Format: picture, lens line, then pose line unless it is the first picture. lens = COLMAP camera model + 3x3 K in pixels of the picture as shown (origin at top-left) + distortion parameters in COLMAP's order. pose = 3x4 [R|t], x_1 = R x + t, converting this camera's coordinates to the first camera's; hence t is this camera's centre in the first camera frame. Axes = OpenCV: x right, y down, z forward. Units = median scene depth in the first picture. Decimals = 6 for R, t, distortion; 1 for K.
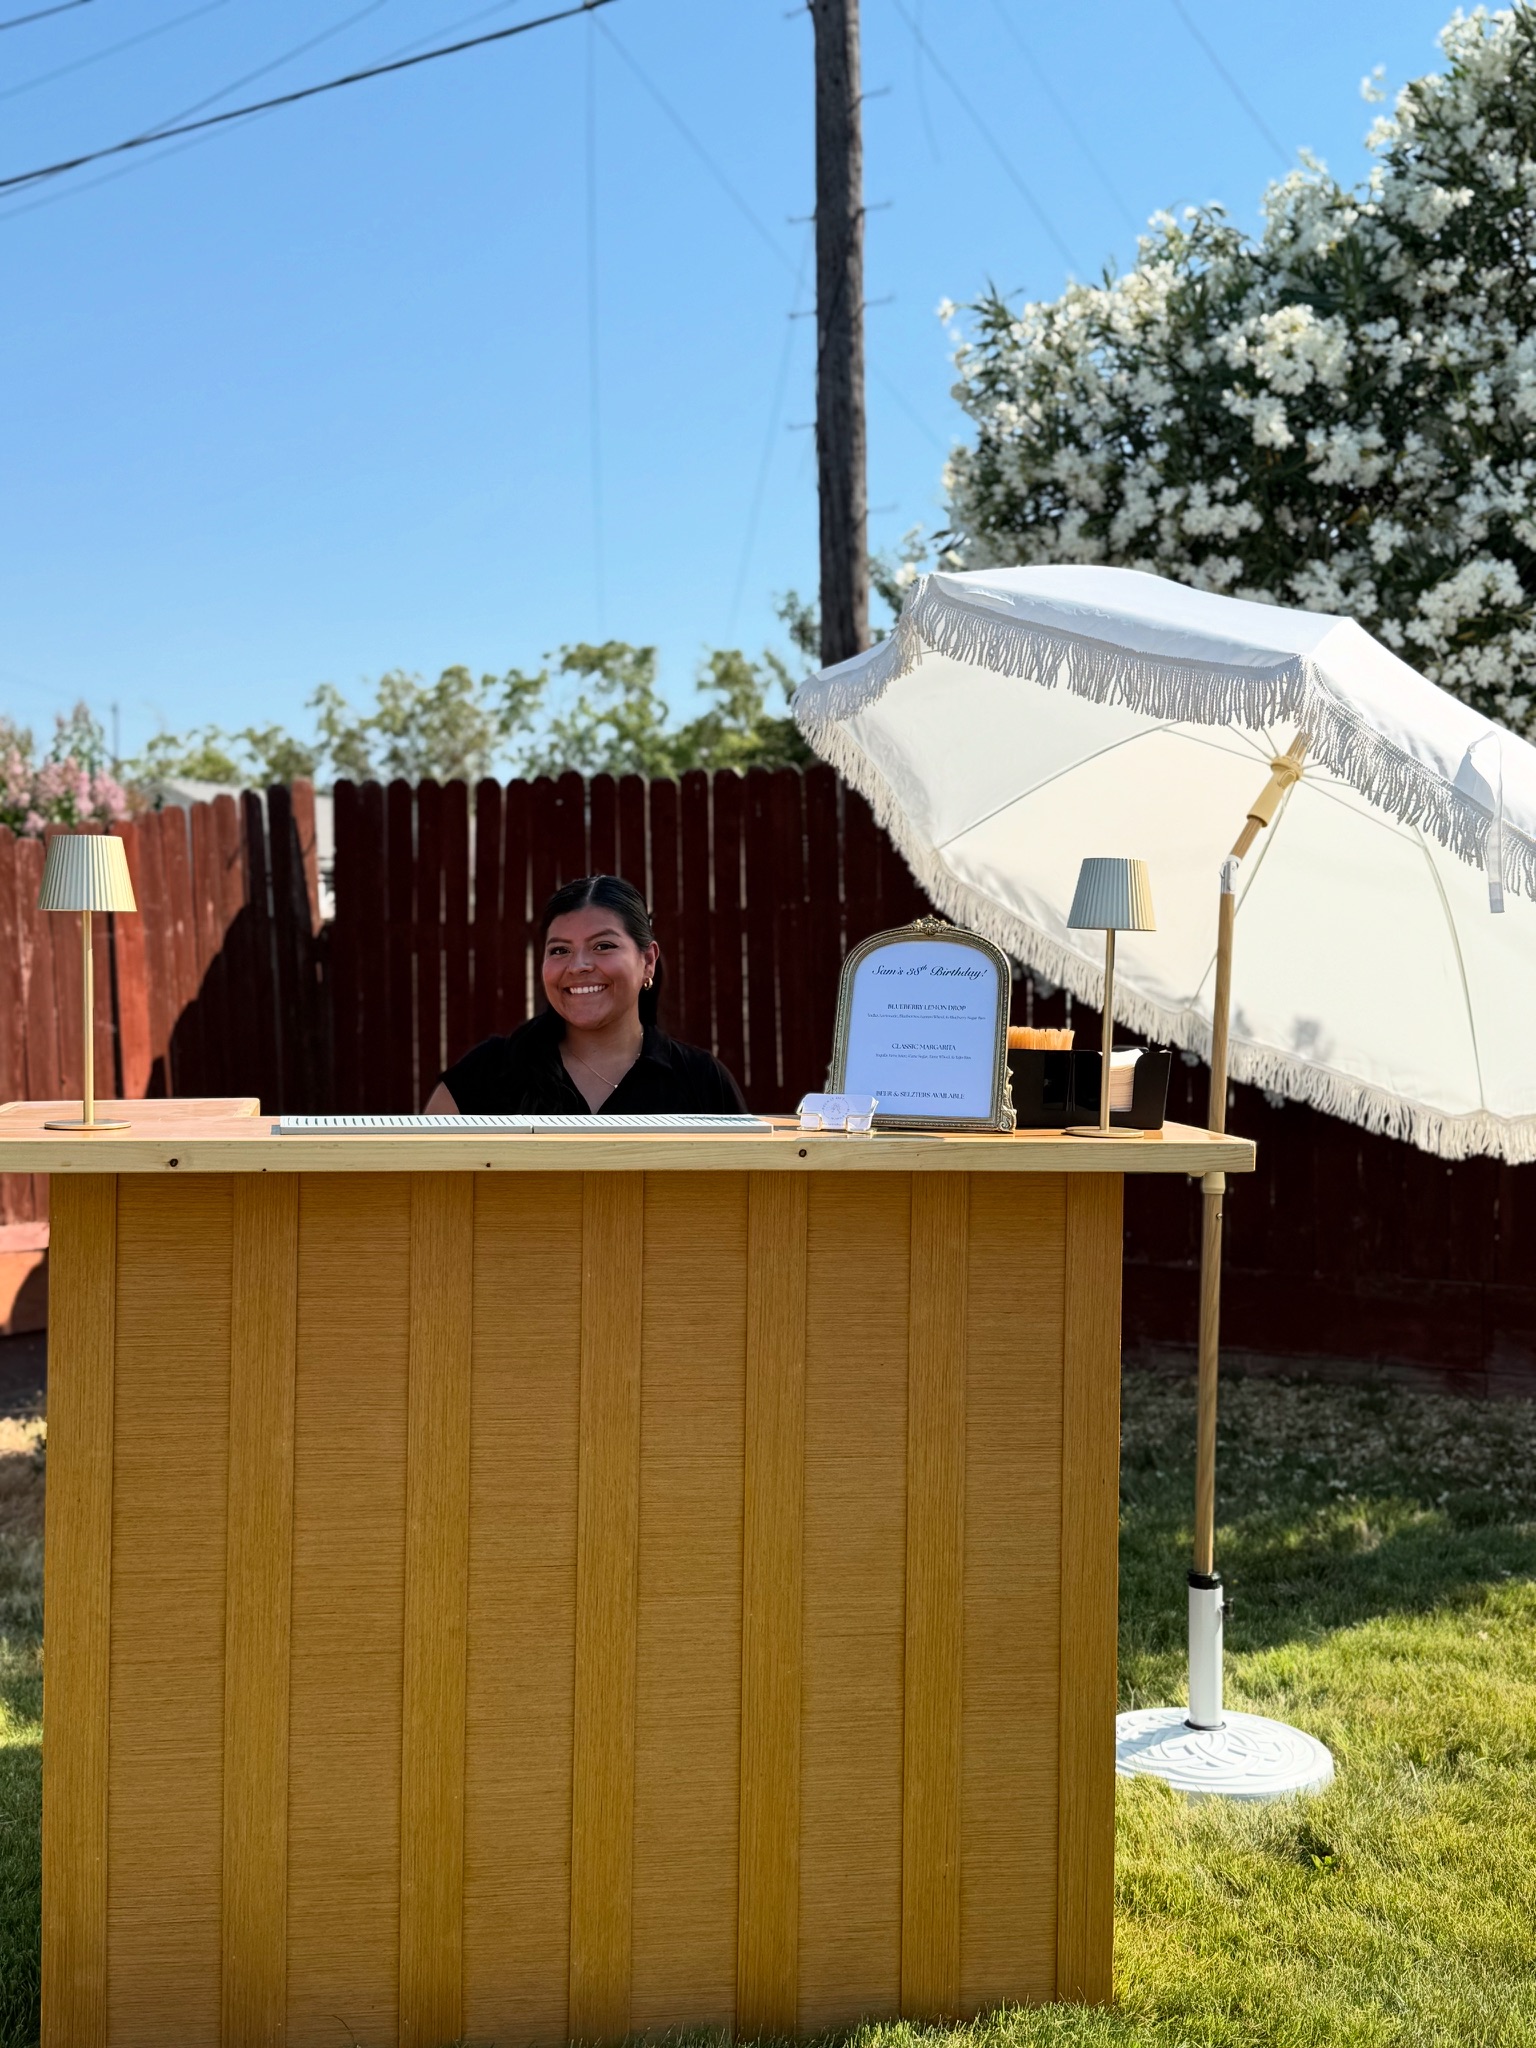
lens RADIAL K [[2249.2, 0, 768.0], [0, 2249.2, 1024.0], [0, 0, 1]] dist [0.117868, -0.171941]
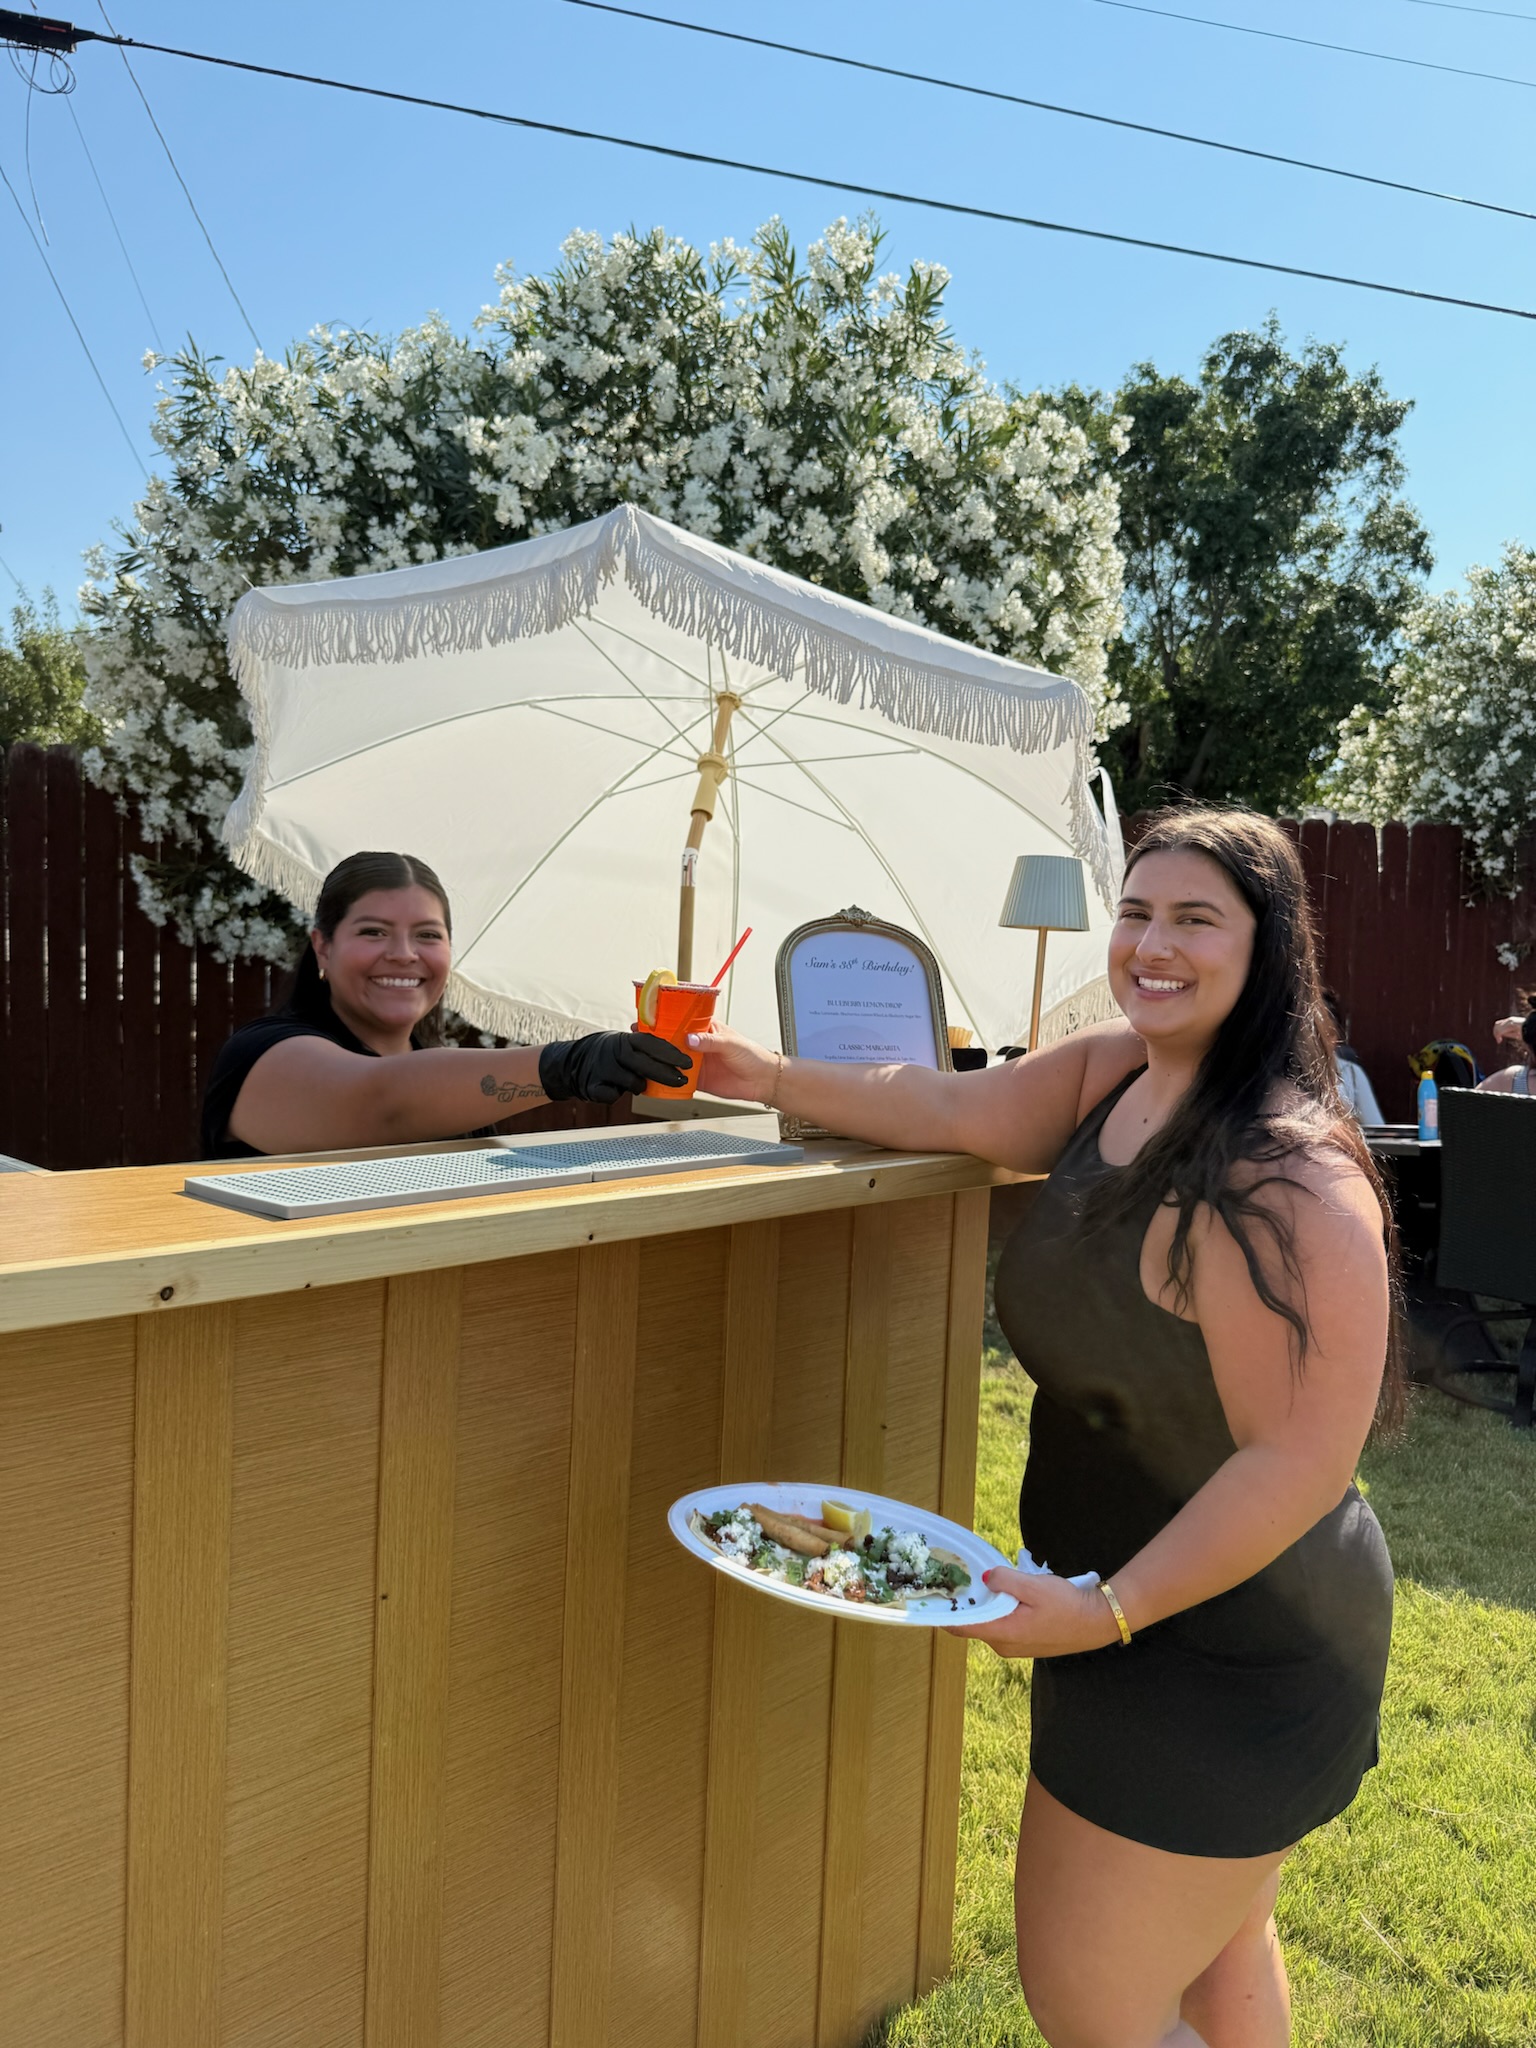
lens RADIAL K [[1470.6, 0, 798.2], [0, 1470.6, 1017.2], [0, 0, 1]] dist [0.045258, -0.105936]
pose [[0.788414, -0.004098, 0.615131, -0.226973], [-0.015224, 0.999542, 0.026172, -0.012202], [-0.614957, -0.029999, 0.787990, 0.382869]]
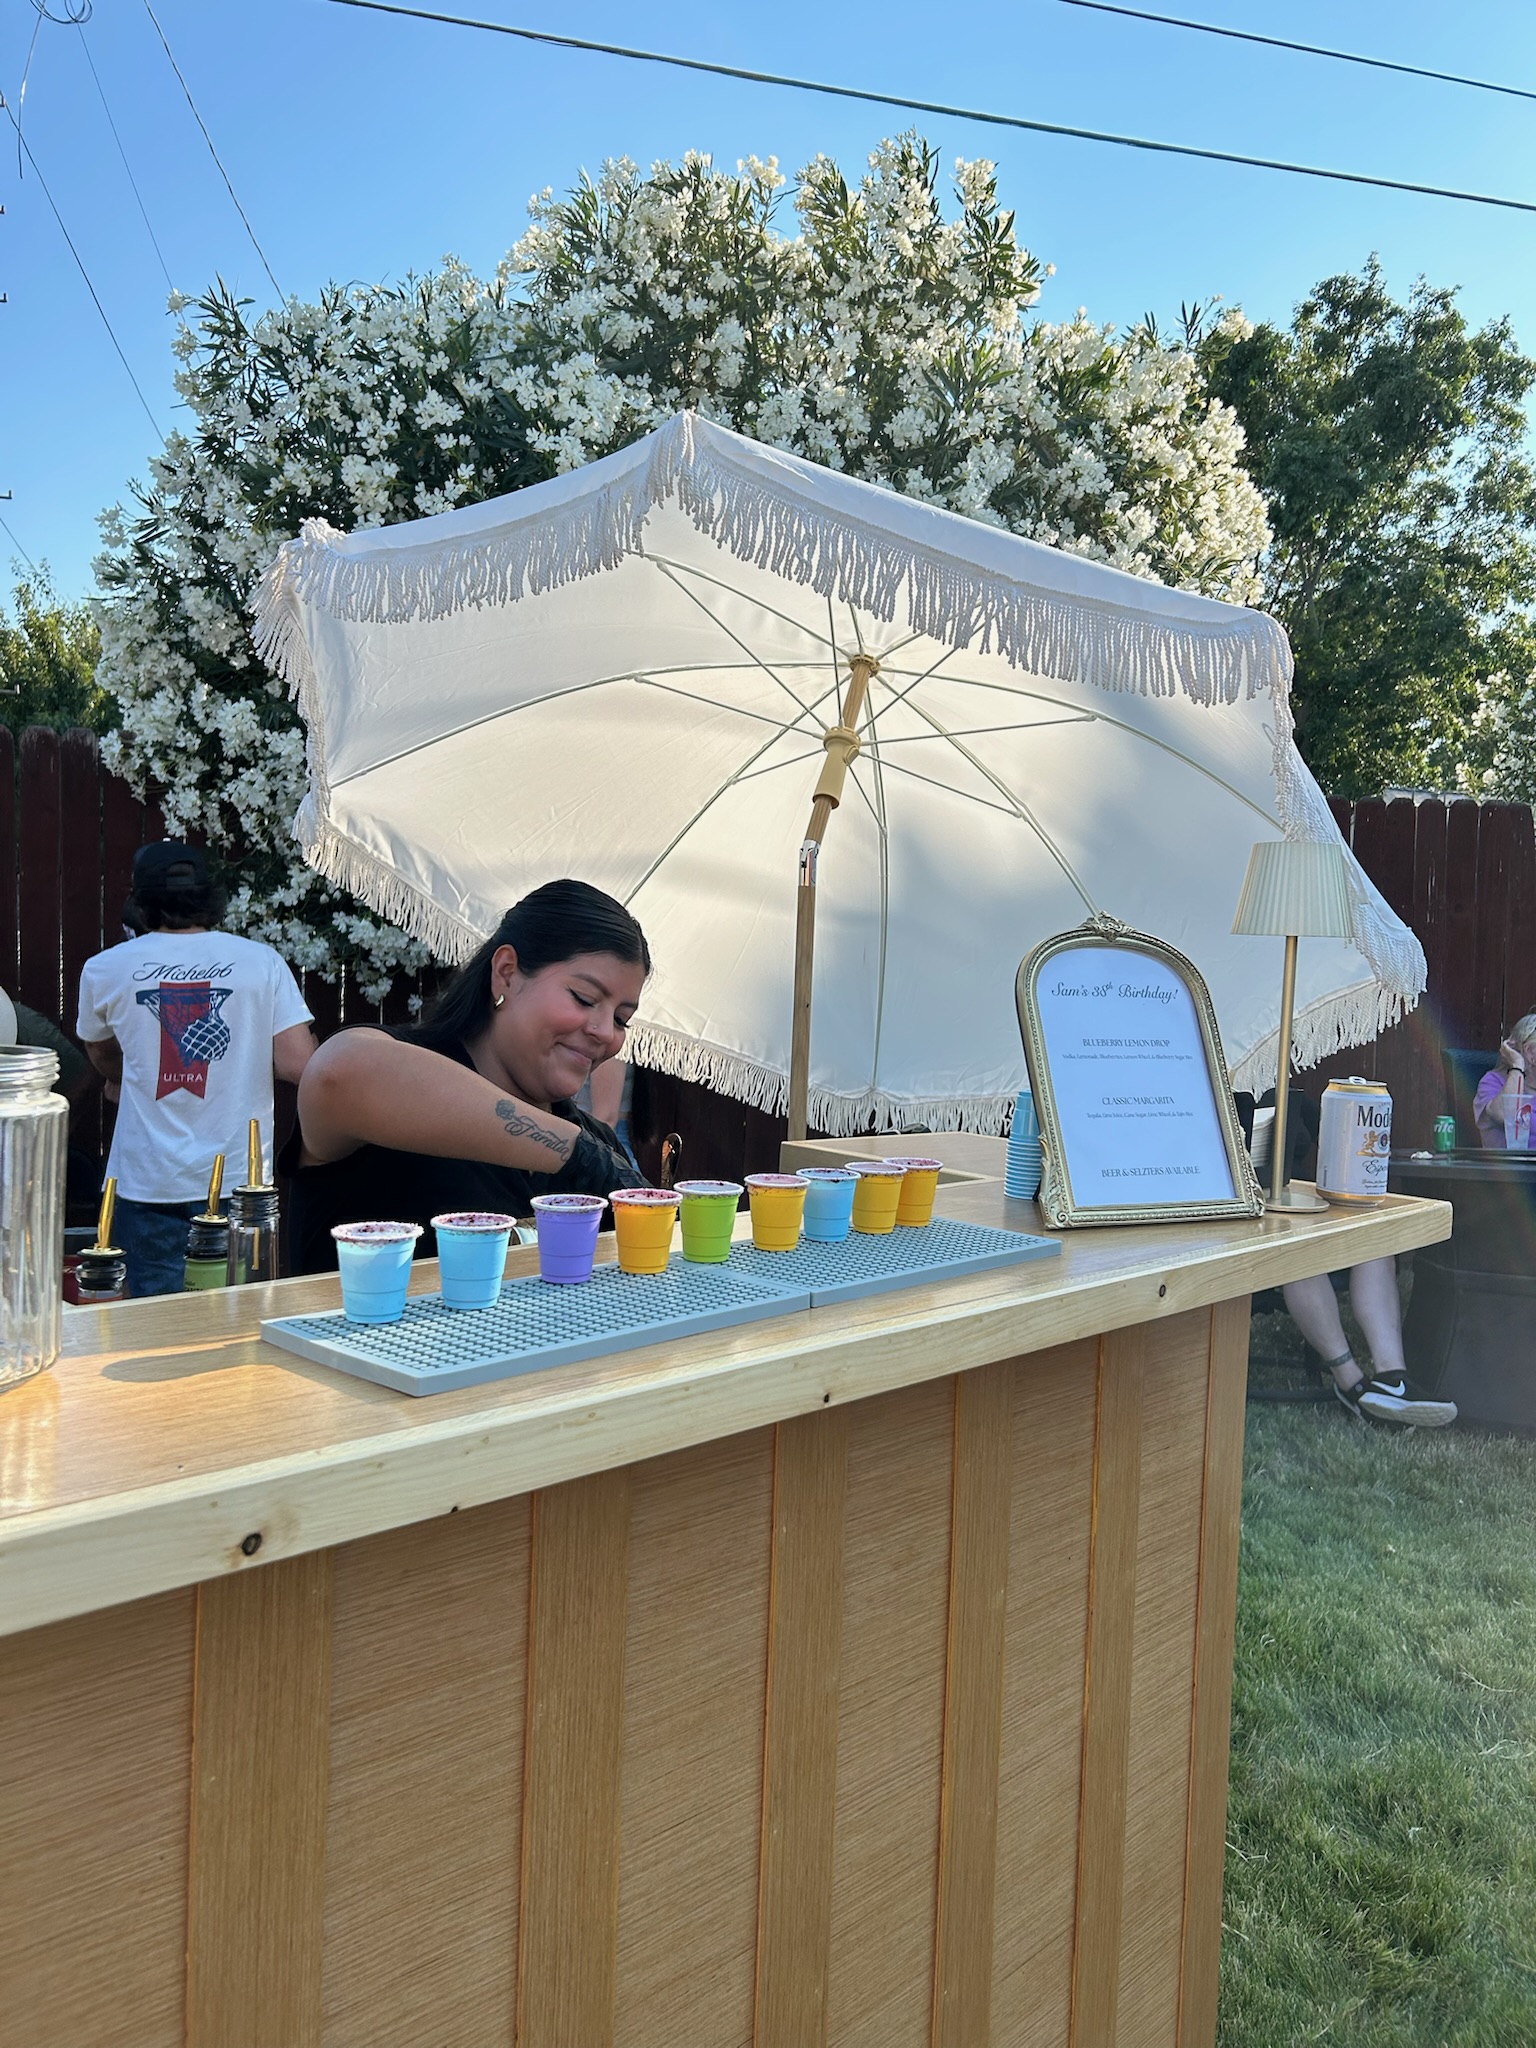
lens RADIAL K [[1571.0, 0, 815.6], [0, 1571.0, 984.8], [0, 0, 1]] dist [0.003823, -0.007921]
pose [[0.801306, 0.003596, 0.598244, -0.212319], [-0.008959, 0.999942, 0.005989, -0.019460], [-0.598188, -0.010159, 0.801292, 0.464204]]
